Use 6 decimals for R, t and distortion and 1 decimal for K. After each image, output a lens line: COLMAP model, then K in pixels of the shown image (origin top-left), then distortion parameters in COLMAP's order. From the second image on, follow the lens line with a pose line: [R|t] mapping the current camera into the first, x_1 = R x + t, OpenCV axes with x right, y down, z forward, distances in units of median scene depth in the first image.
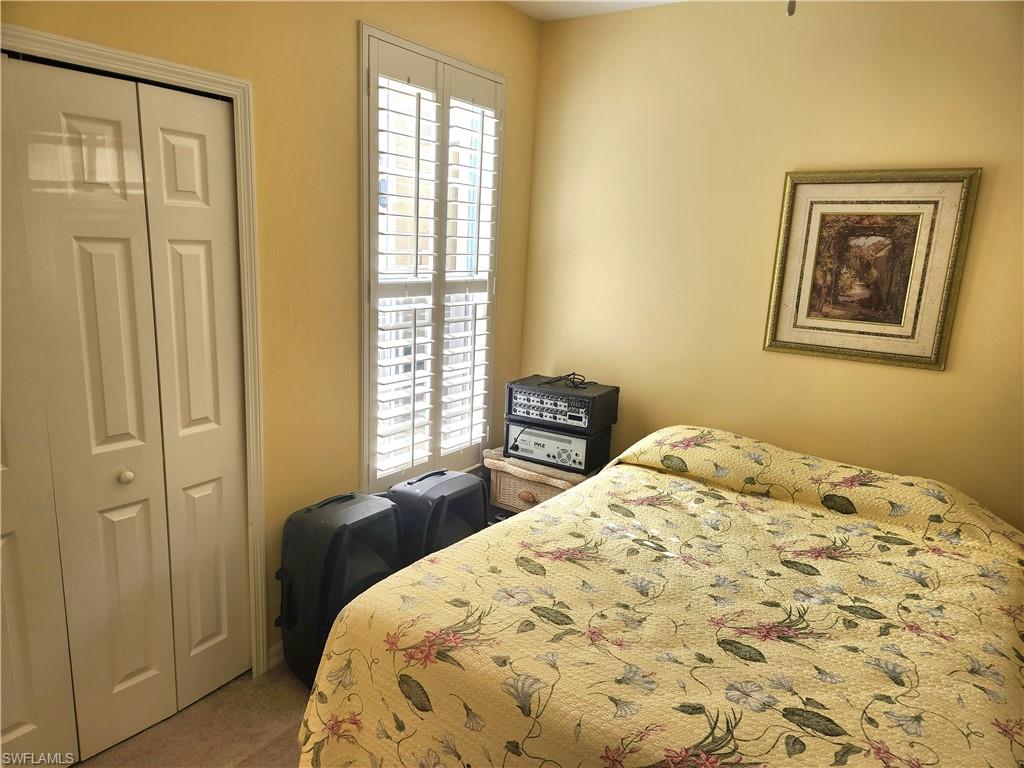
lens RADIAL K [[676.1, 0, 507.5], [0, 676.1, 387.0], [0, 0, 1]] dist [0.079106, -0.066191]
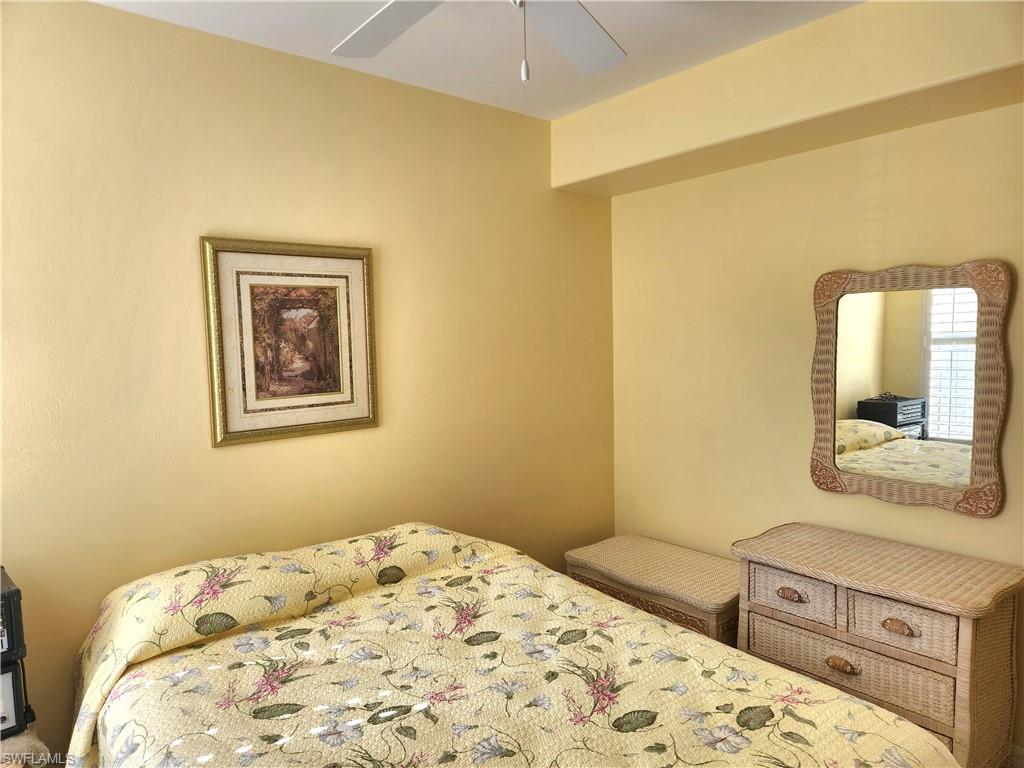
lens RADIAL K [[676.1, 0, 507.5], [0, 676.1, 387.0], [0, 0, 1]] dist [0.079106, -0.066191]
pose [[0.270536, -0.129641, 0.953941, -0.336845], [0.239368, 0.968832, 0.063780, -0.103350], [-0.932477, 0.211088, 0.293136, 0.469723]]
